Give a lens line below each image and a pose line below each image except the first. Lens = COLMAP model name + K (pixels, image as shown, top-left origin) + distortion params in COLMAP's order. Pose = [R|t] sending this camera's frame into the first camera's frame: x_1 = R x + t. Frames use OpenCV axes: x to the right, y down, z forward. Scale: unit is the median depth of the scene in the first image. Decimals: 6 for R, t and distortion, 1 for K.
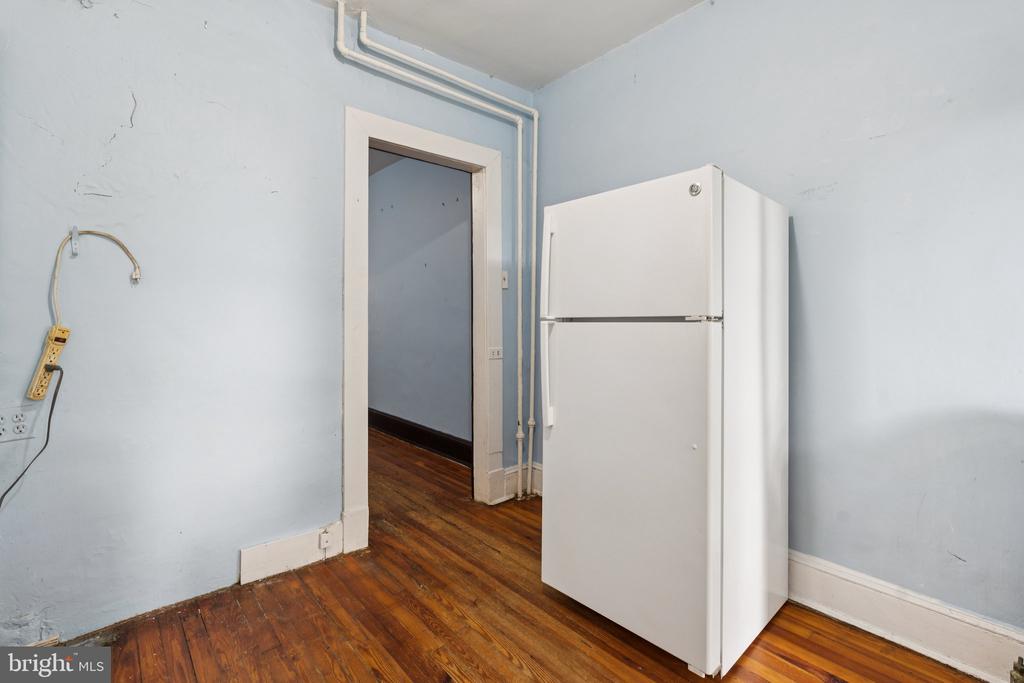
lens RADIAL K [[455.7, 0, 496.7], [0, 455.7, 323.5], [0, 0, 1]] dist [-0.002511, -0.000423]
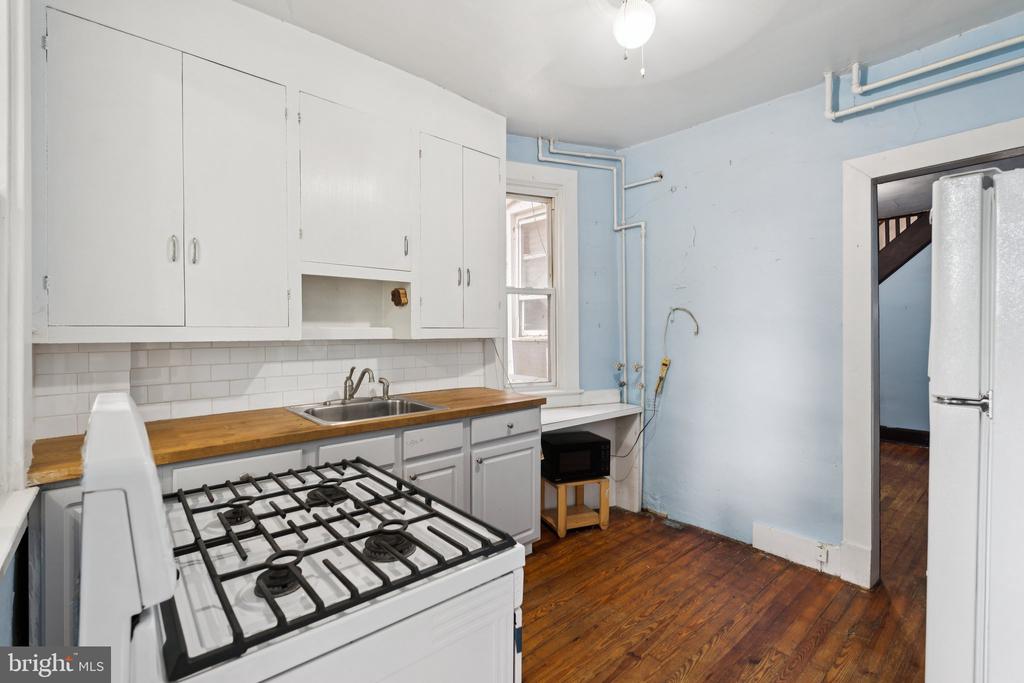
lens RADIAL K [[455.7, 0, 514.9], [0, 455.7, 333.8], [0, 0, 1]] dist [-0.002511, -0.000423]
pose [[0.018805, -0.000753, -0.999823, 0.922012], [-0.004400, 0.999990, -0.000836, -0.086329], [0.999813, 0.004415, 0.018801, 0.265838]]
